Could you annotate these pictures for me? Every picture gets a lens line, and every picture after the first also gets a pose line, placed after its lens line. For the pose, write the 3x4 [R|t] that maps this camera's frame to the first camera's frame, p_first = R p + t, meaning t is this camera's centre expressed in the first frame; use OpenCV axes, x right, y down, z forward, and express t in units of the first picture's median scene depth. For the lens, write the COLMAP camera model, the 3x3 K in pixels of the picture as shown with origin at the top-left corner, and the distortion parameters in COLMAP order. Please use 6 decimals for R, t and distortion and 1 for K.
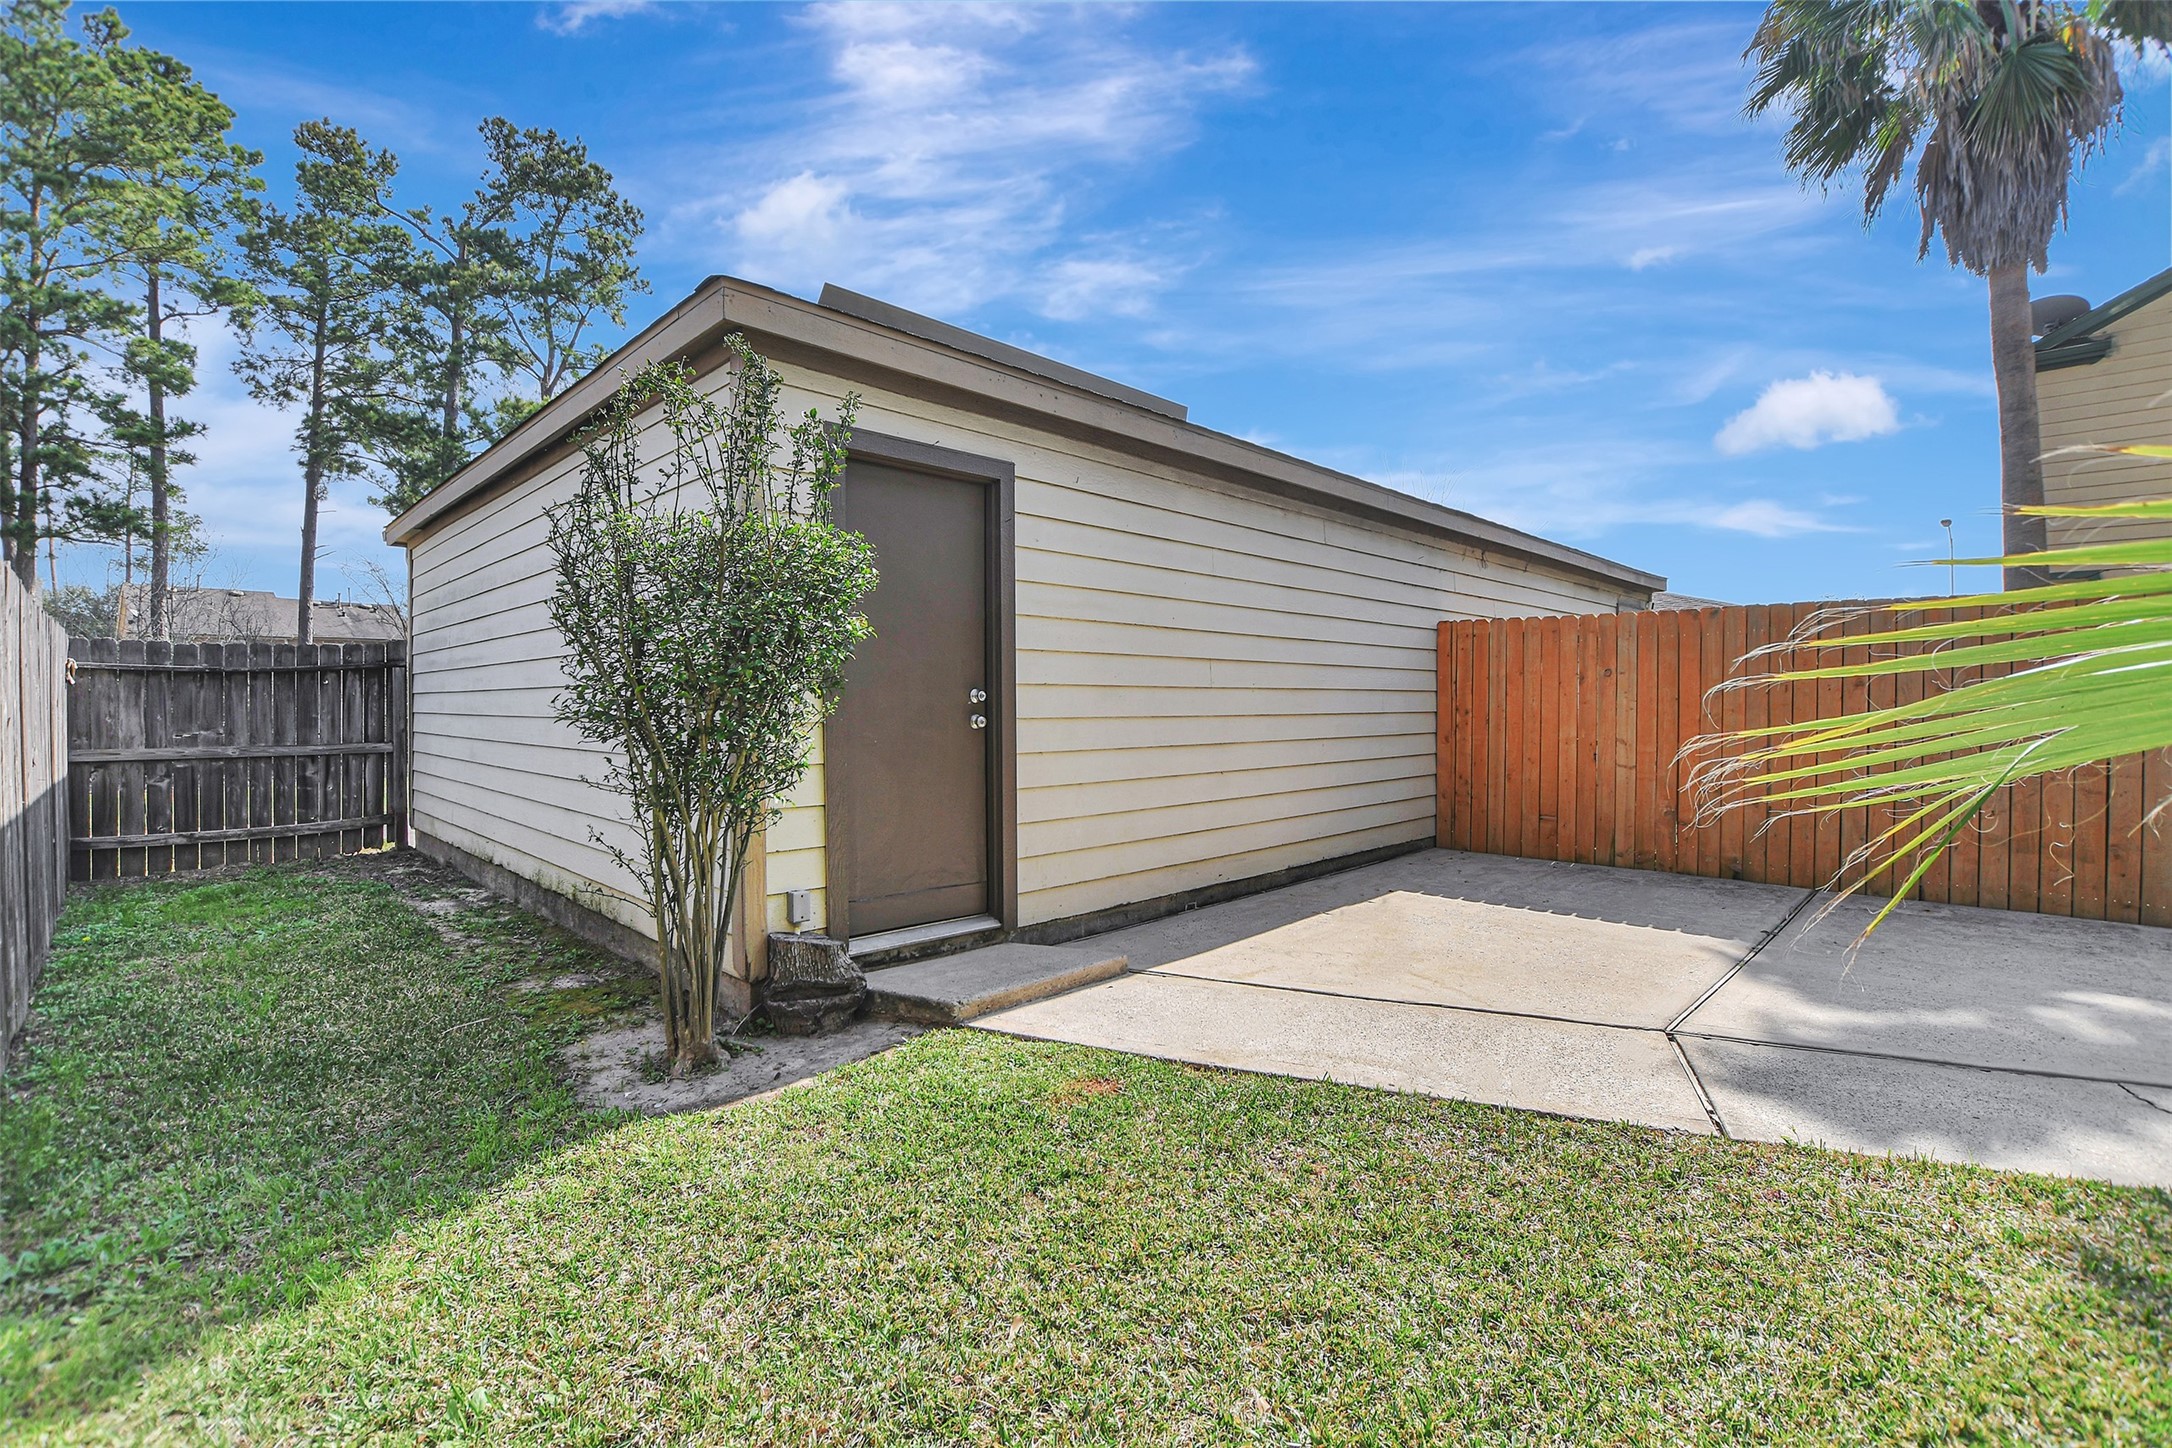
lens RADIAL K [[966.8, 0, 1080.4], [0, 966.8, 712.3], [0, 0, 1]] dist [-0.018233, 0.001070]
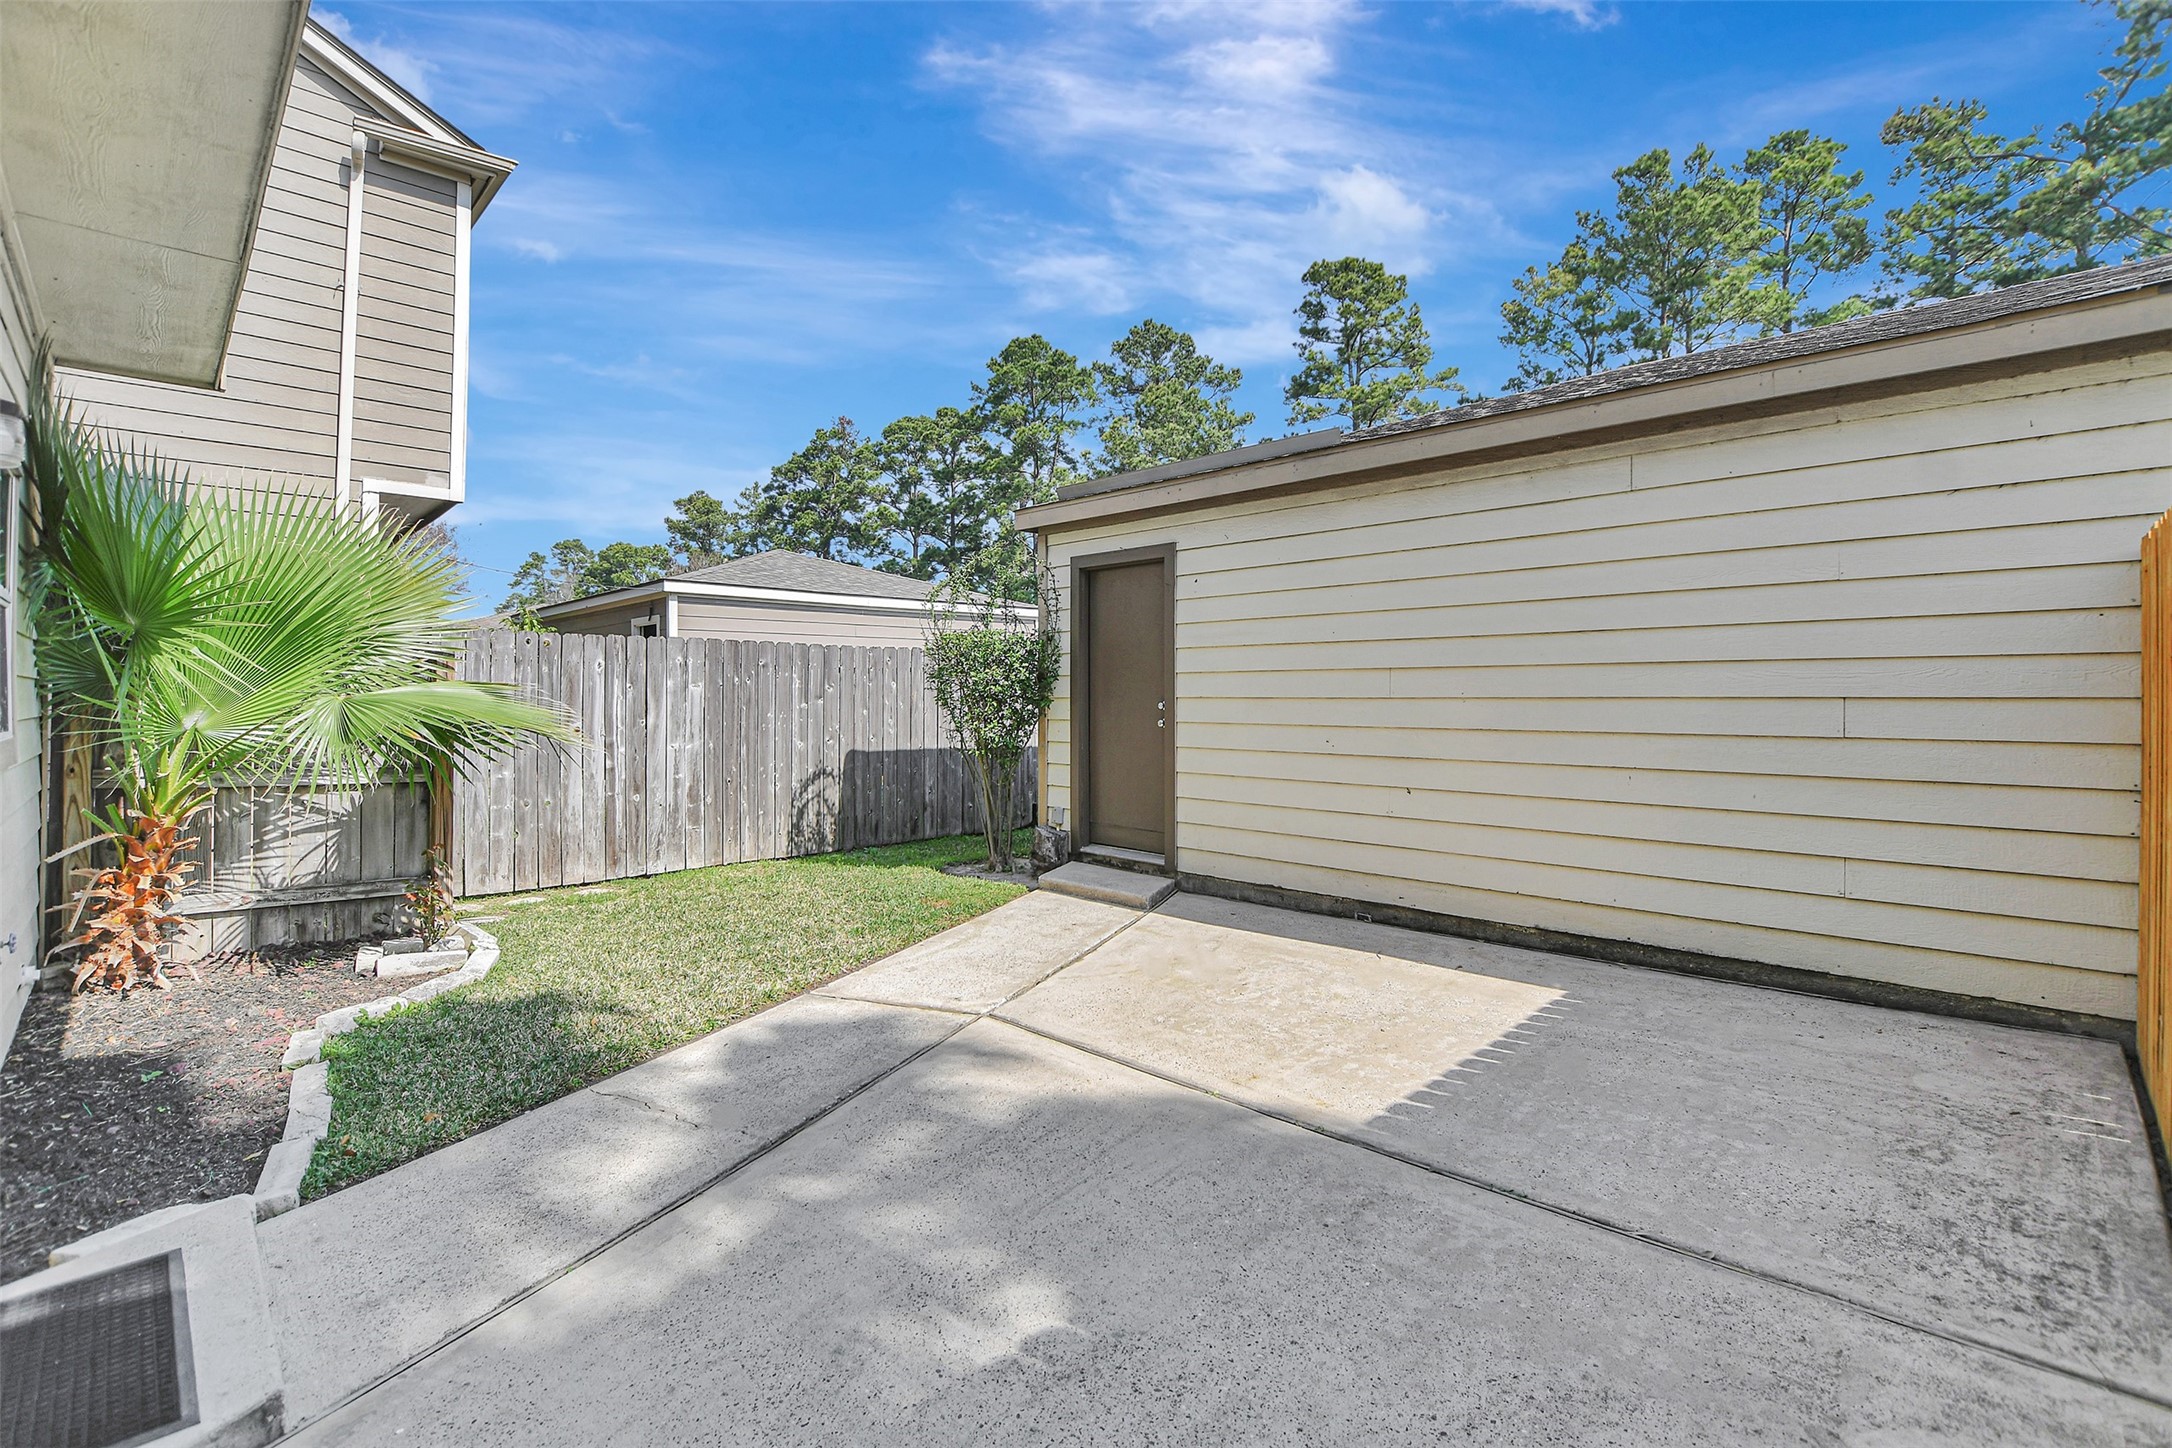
lens RADIAL K [[966.8, 0, 1068.0], [0, 966.8, 678.3], [0, 0, 1]] dist [-0.018233, 0.001070]
pose [[0.002478, -0.013033, -0.999912, 1.301501], [-0.005618, 0.999899, -0.013047, -0.036371], [0.999981, 0.005650, 0.002405, 0.807890]]
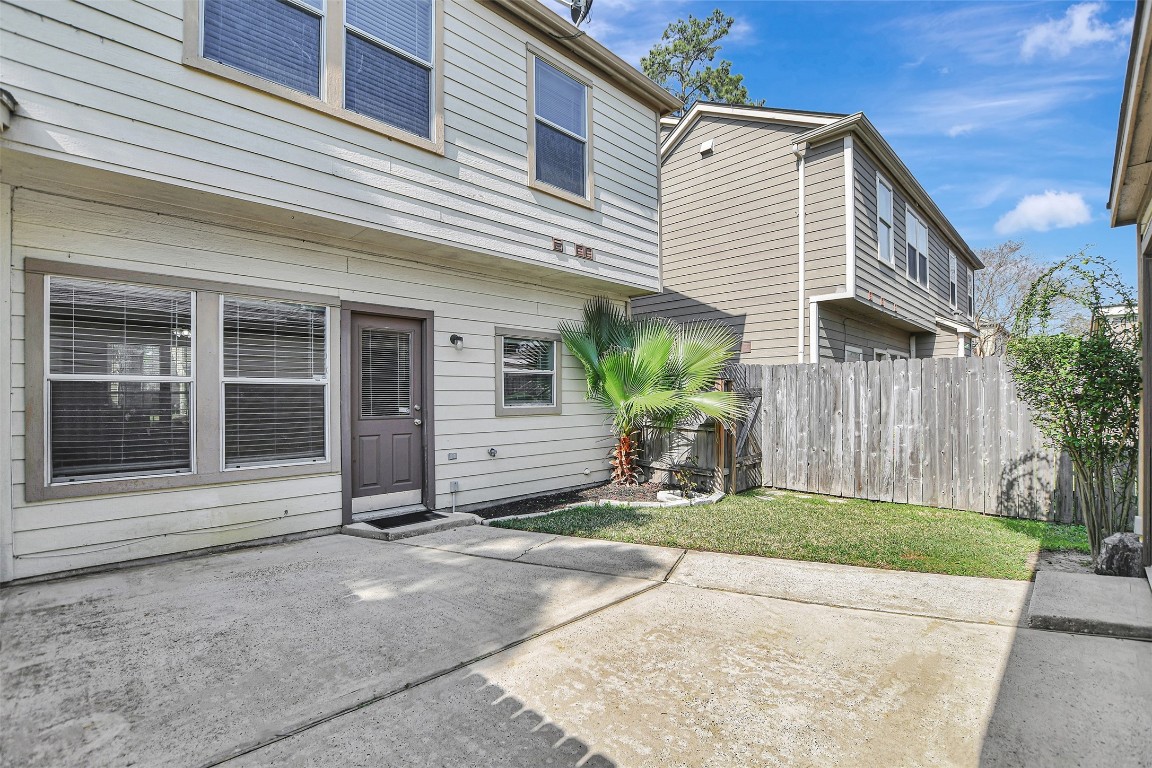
lens RADIAL K [[512.8, 0, 578.2], [0, 512.8, 393.7], [0, 0, 1]] dist [-0.018233, 0.001070]
pose [[-0.999878, 0.010596, -0.011512, 0.587195], [0.010577, 0.999943, 0.001647, -0.039724], [0.011529, 0.001526, -0.999932, 1.509110]]
